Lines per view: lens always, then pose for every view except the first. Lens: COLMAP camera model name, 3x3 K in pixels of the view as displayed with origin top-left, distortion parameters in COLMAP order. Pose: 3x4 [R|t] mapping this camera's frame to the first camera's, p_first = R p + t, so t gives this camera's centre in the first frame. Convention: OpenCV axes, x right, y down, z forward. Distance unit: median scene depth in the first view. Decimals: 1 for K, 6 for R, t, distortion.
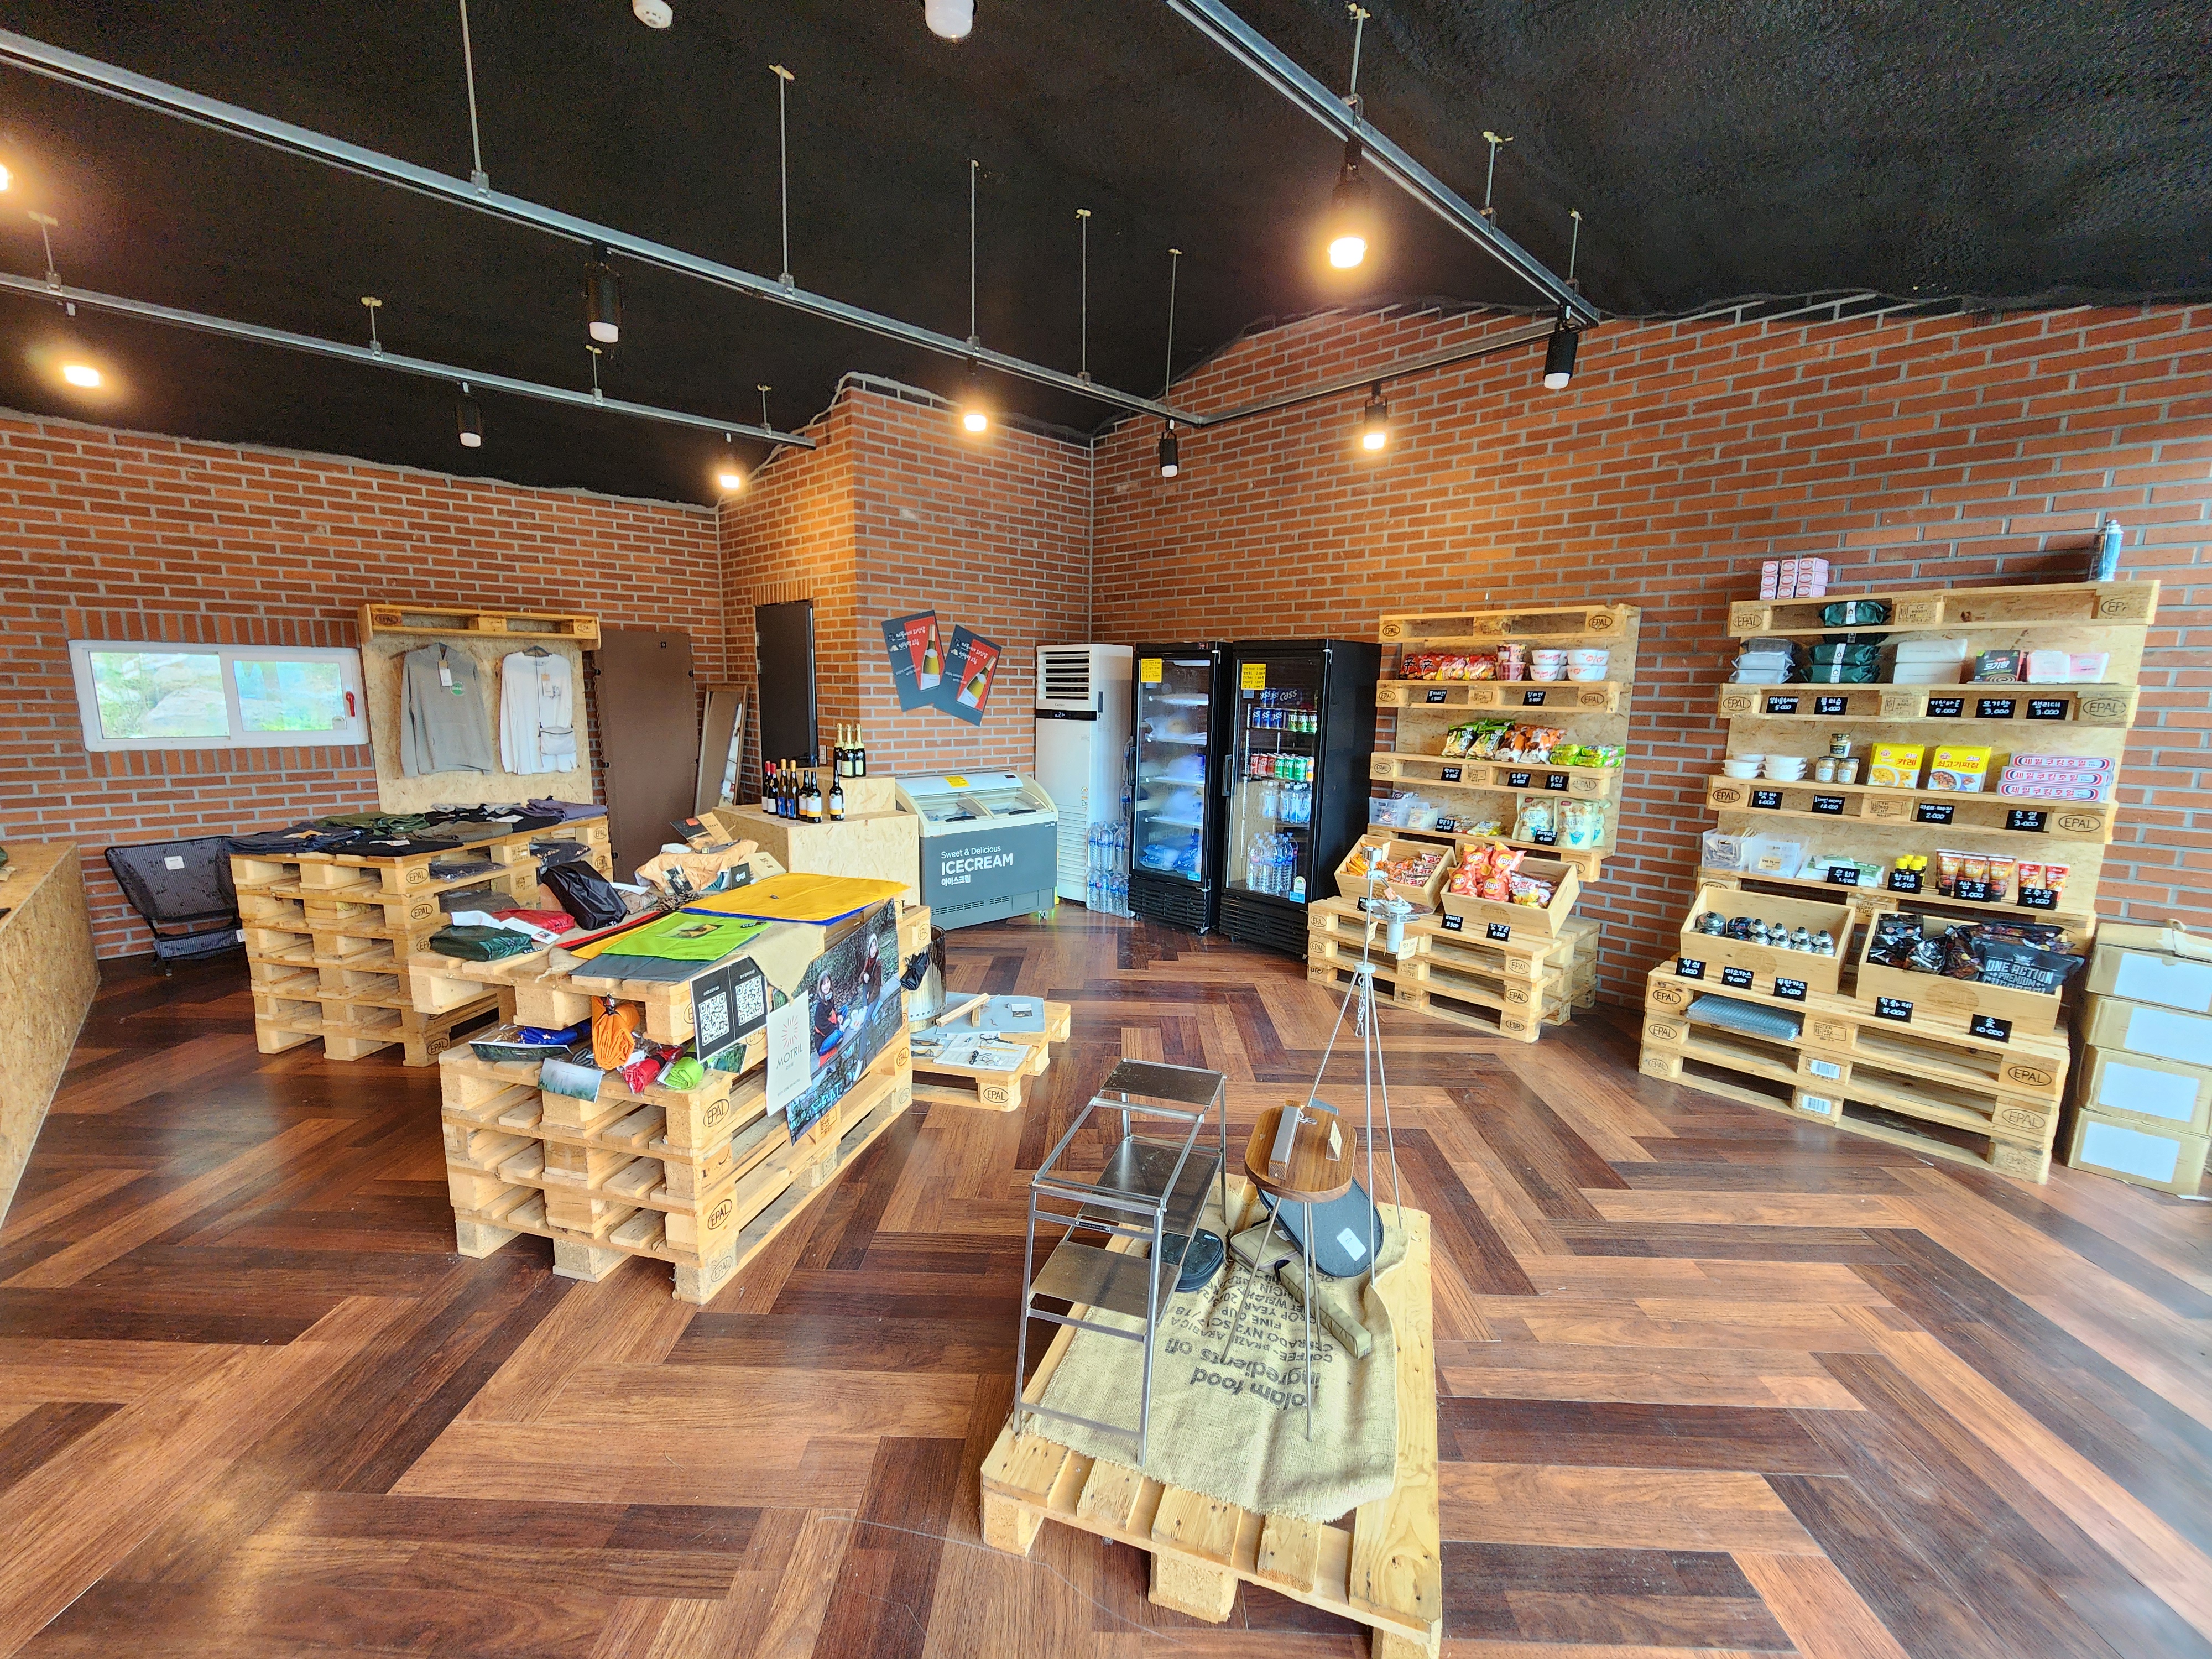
lens RADIAL K [[909.7, 0, 1089.4], [0, 909.7, 832.4], [0, 0, 1]] dist [-0.000756, -0.000848]
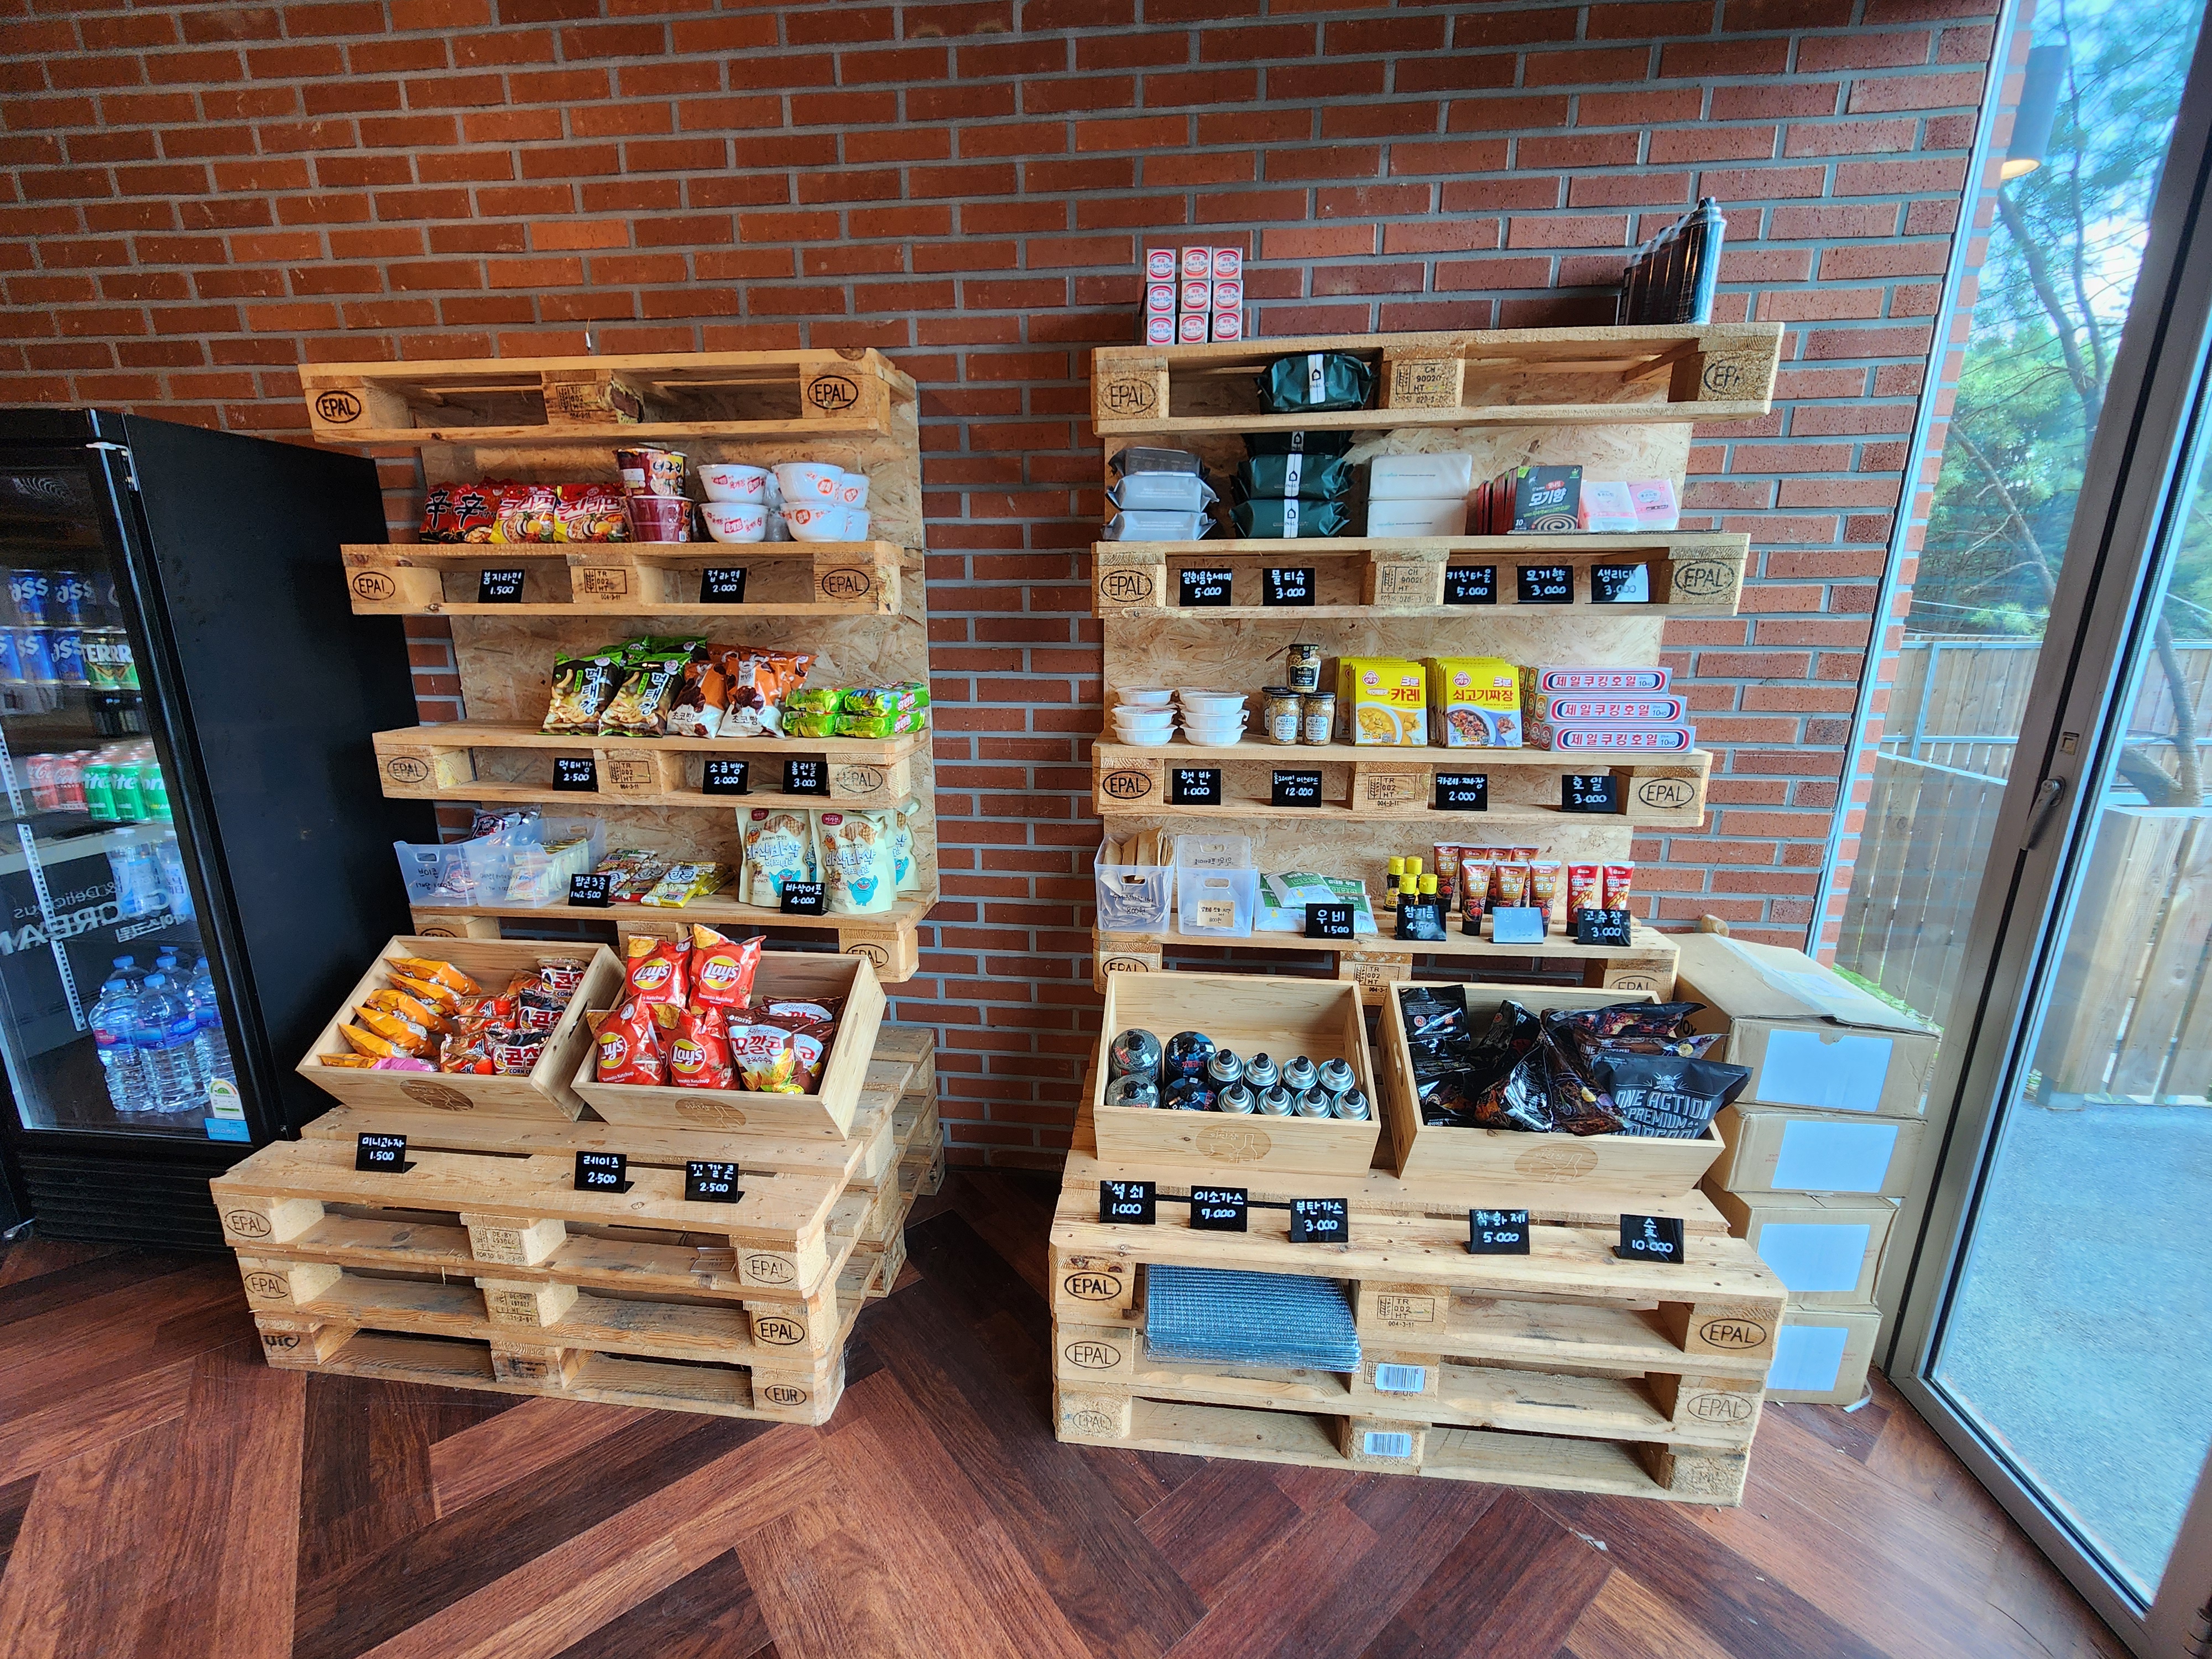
lens RADIAL K [[909.7, 0, 1099.4], [0, 909.7, 832.3], [0, 0, 1]] dist [-0.000756, -0.000848]
pose [[0.758515, -0.172320, 0.628460, 0.357886], [0.114510, 0.984643, 0.131776, -0.074317], [-0.641516, -0.027989, 0.766599, 0.597441]]
